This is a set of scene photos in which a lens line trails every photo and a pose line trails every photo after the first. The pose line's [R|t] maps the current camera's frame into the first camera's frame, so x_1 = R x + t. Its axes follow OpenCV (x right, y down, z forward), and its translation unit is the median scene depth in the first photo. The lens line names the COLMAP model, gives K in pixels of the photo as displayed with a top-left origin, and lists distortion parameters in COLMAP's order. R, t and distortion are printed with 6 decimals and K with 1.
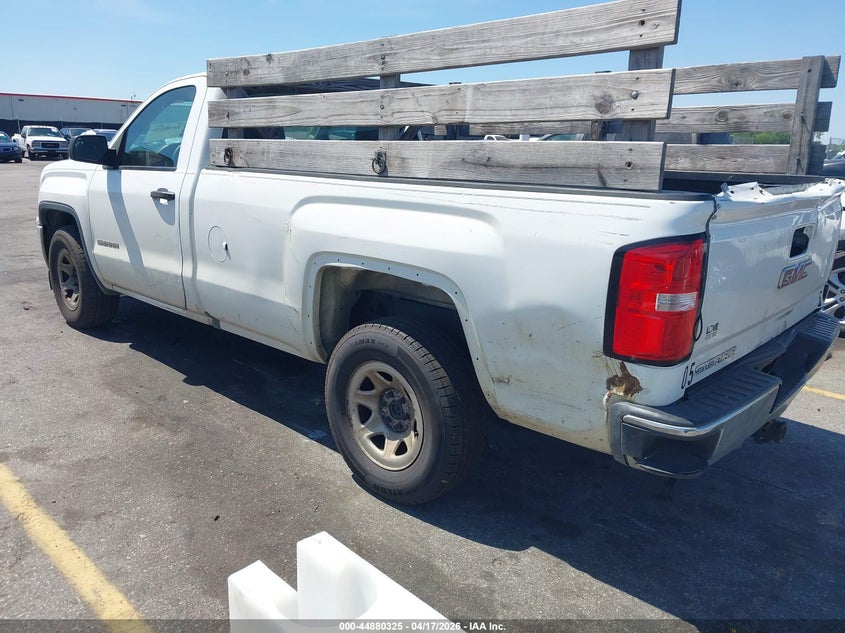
lens RADIAL K [[681.6, 0, 417.3], [0, 681.6, 321.7], [0, 0, 1]] dist [-0.000645, 0.000614]
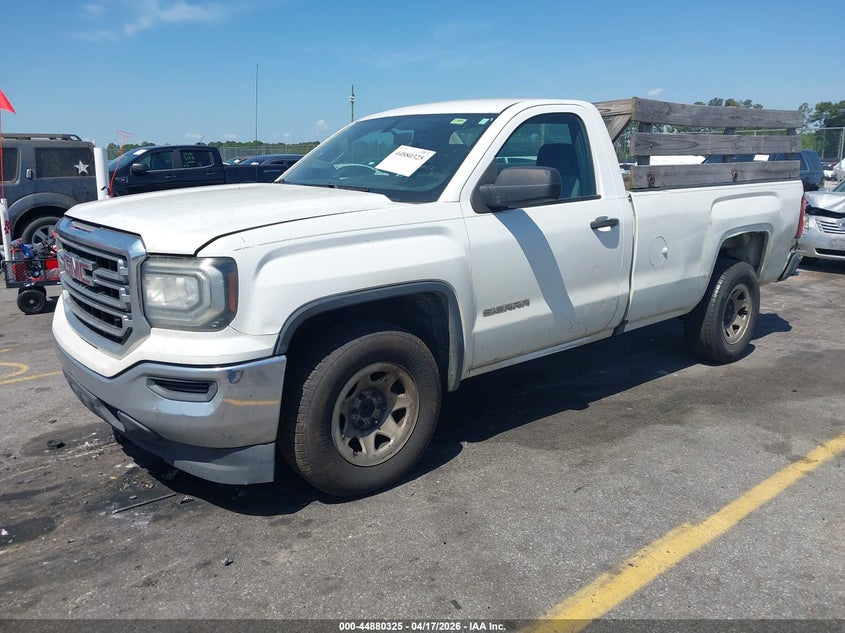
lens RADIAL K [[681.6, 0, 415.7], [0, 681.6, 314.3], [0, 0, 1]] dist [-0.000645, 0.000614]
pose [[0.101312, -0.236829, 0.966255, -1.407394], [0.265145, 0.942550, 0.203219, -0.337618], [-0.958871, 0.235609, 0.158285, 1.144406]]
